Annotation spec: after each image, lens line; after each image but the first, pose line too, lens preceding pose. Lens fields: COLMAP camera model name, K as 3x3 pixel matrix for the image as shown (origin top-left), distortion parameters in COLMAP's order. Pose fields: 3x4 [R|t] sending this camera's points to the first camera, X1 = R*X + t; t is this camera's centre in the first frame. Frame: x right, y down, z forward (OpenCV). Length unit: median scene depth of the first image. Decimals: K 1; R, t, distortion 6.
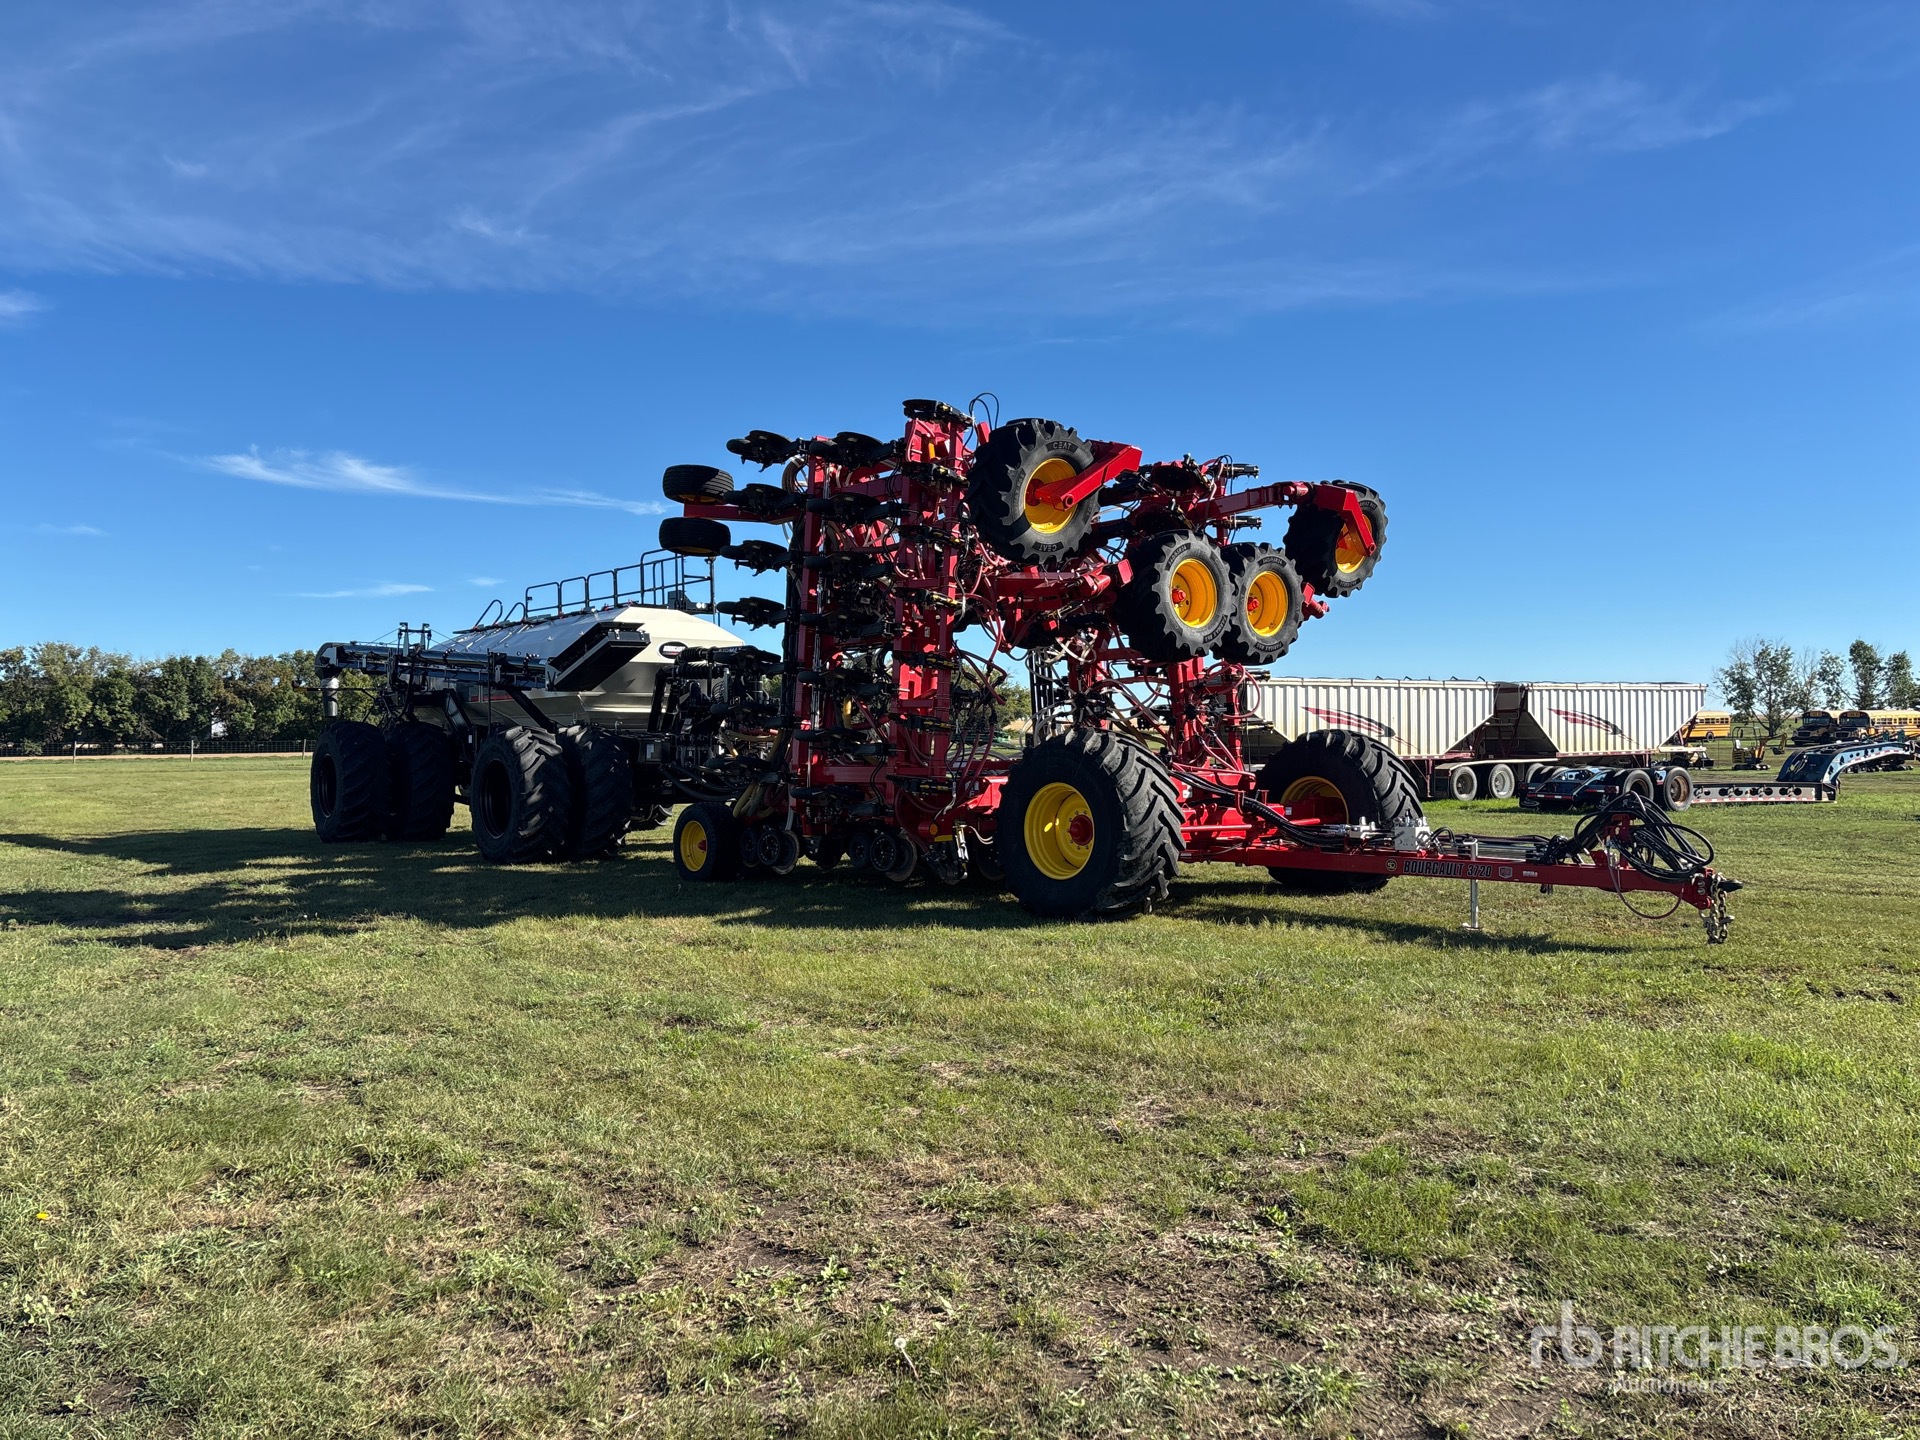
lens RADIAL K [[1472.2, 0, 968.6], [0, 1472.2, 741.7], [0, 0, 1]] dist [0.083790, -0.072049]
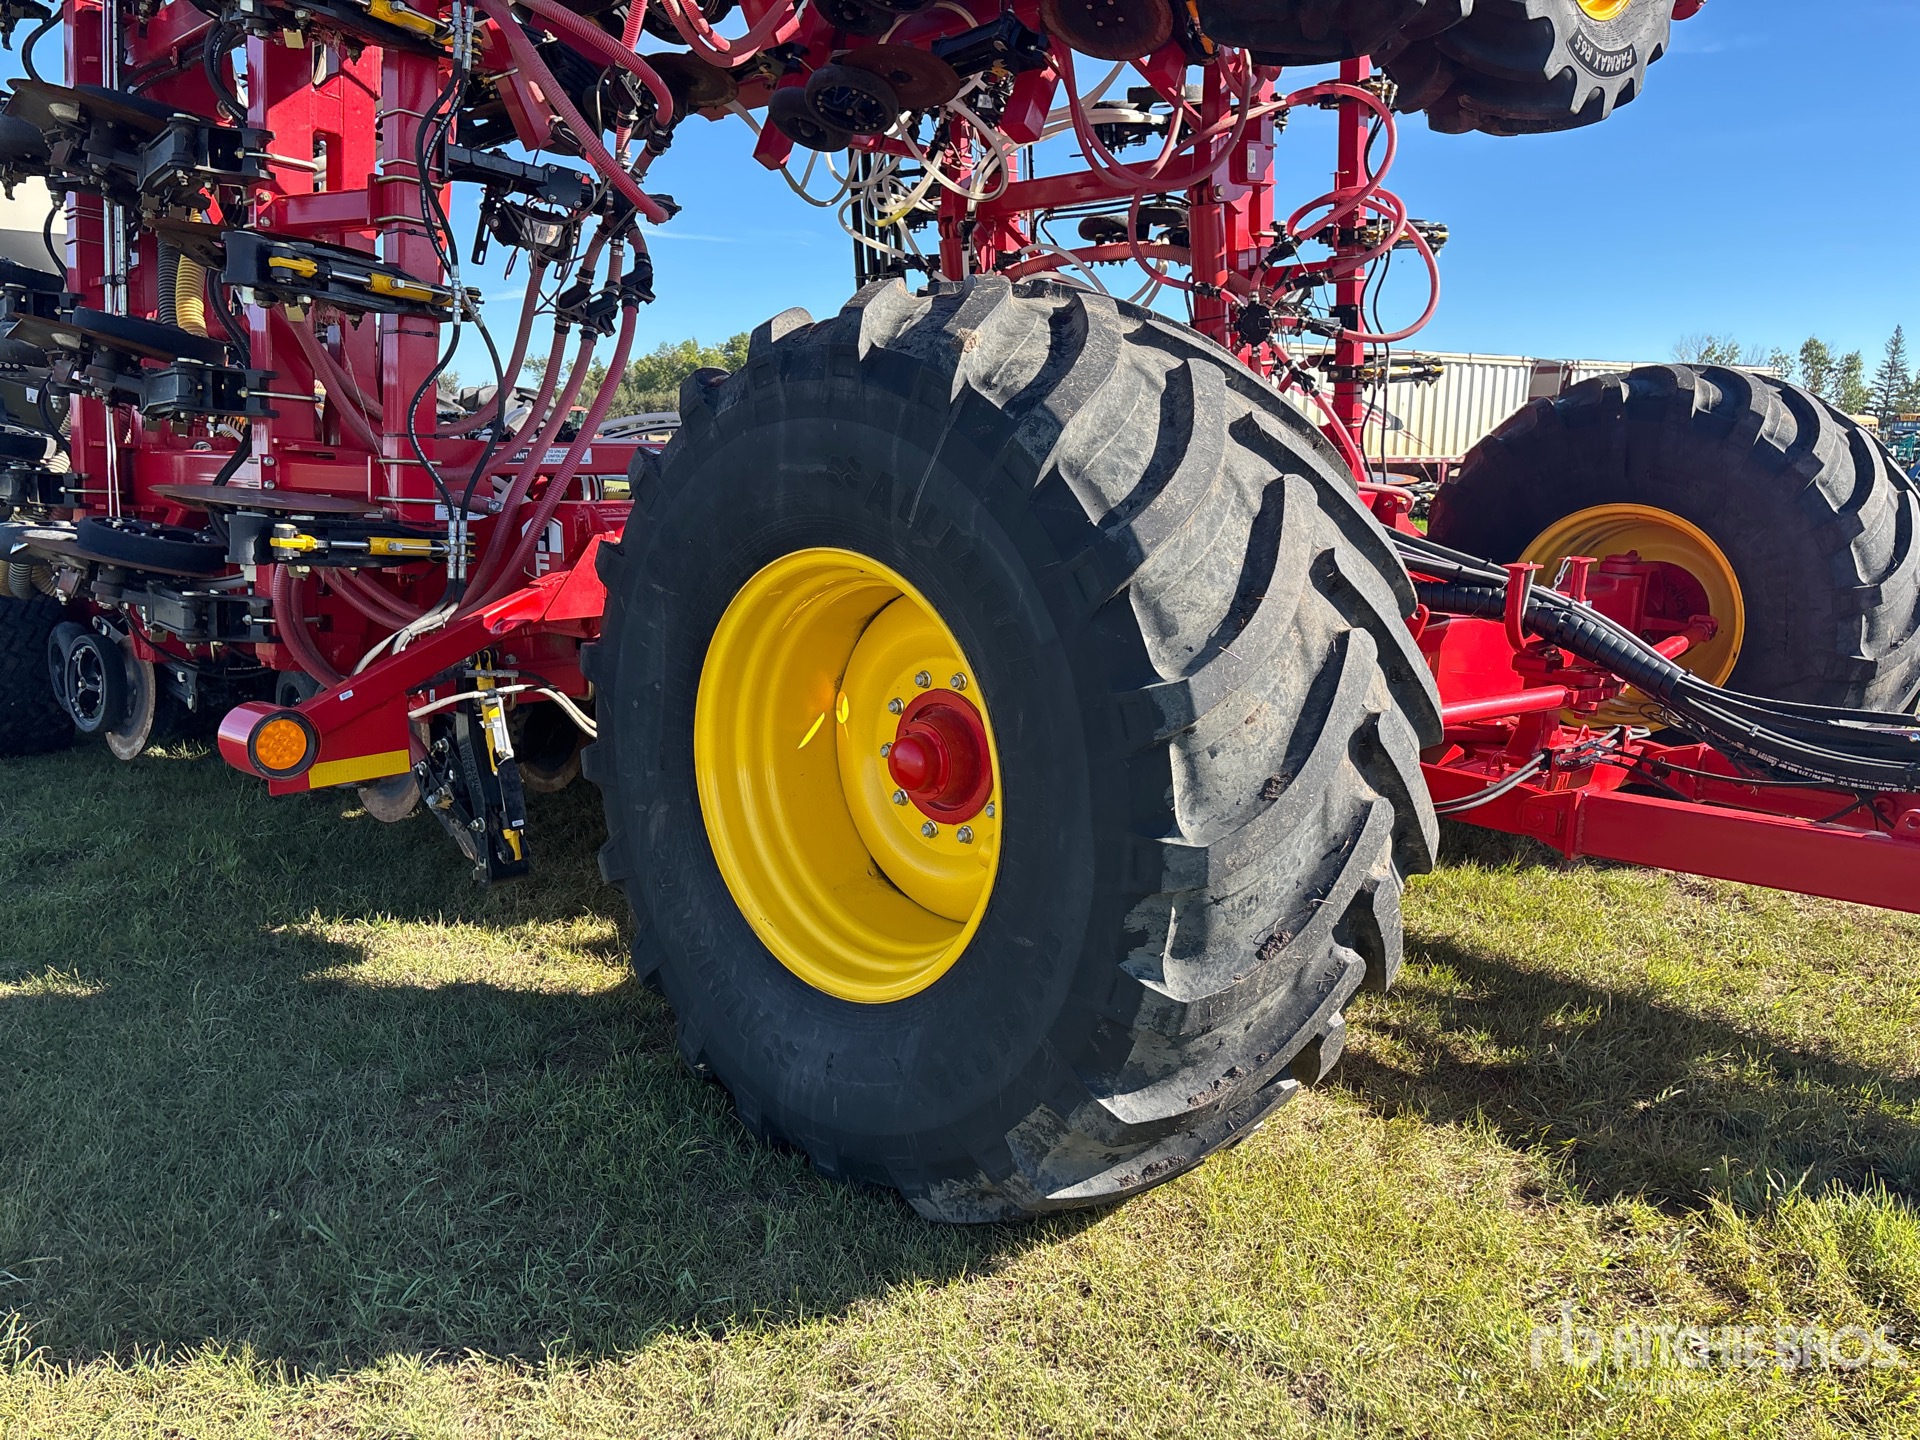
lens RADIAL K [[1499.6, 0, 960.0], [0, 1499.6, 720.0], [0, 0, 1]] dist [0.076010, -0.100865]
pose [[0.997785, 0.003841, 0.066409, 0.053134], [-0.015933, 0.983072, 0.182528, 0.010634], [-0.064584, -0.183182, 0.980955, 0.643817]]
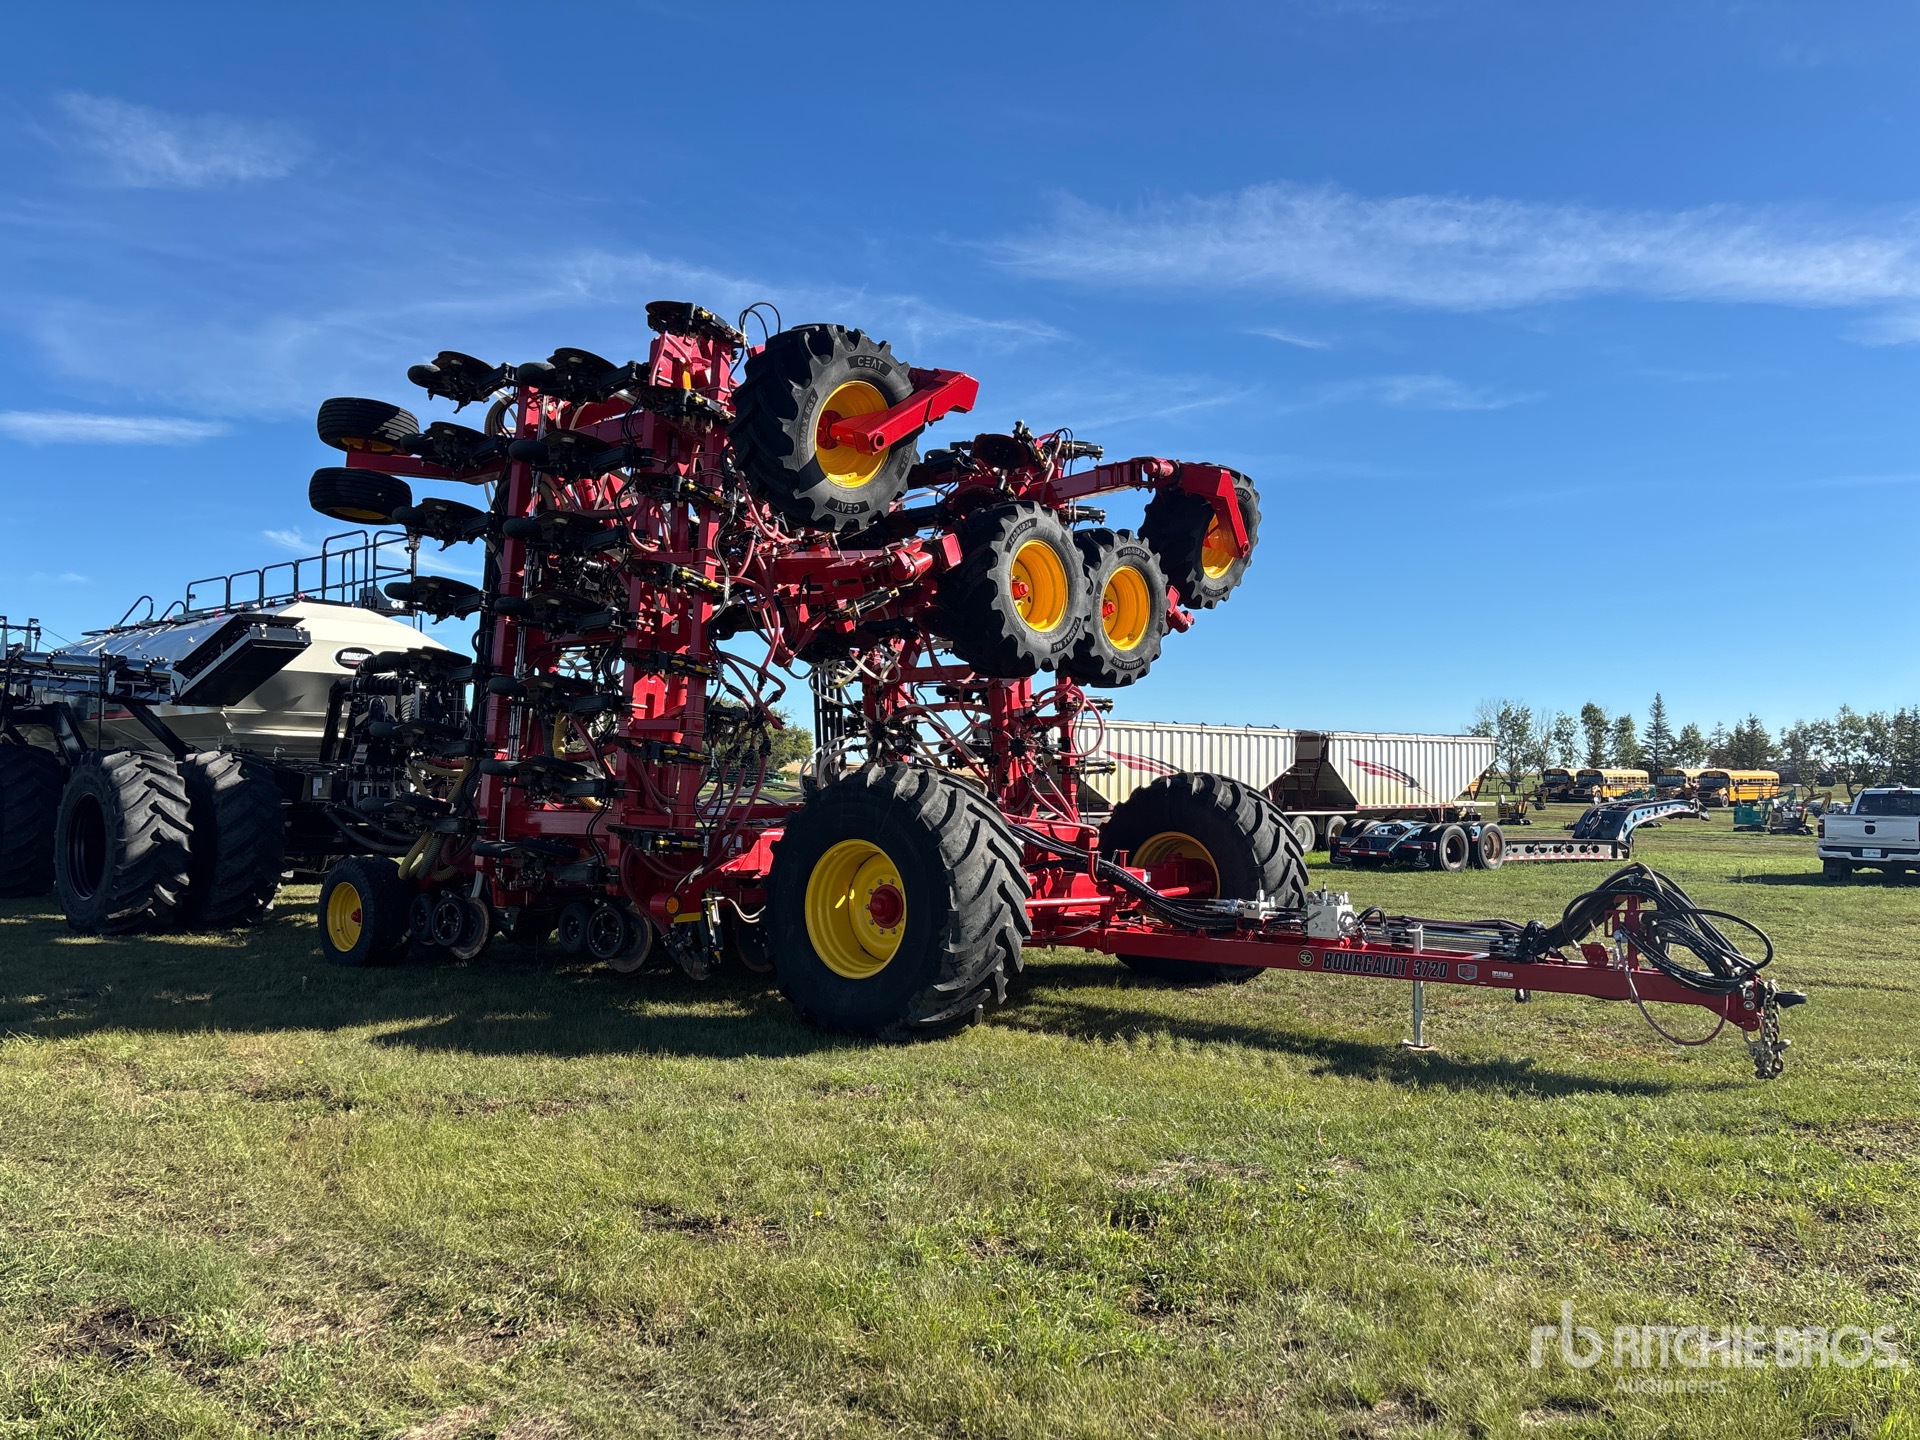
lens RADIAL K [[1472.2, 0, 968.6], [0, 1472.2, 741.7], [0, 0, 1]] dist [0.083790, -0.072049]
pose [[0.988364, 0.022158, 0.150483, 0.005866], [-0.017676, 0.999361, -0.031059, 0.001712], [-0.151075, 0.028038, 0.988125, 0.239242]]
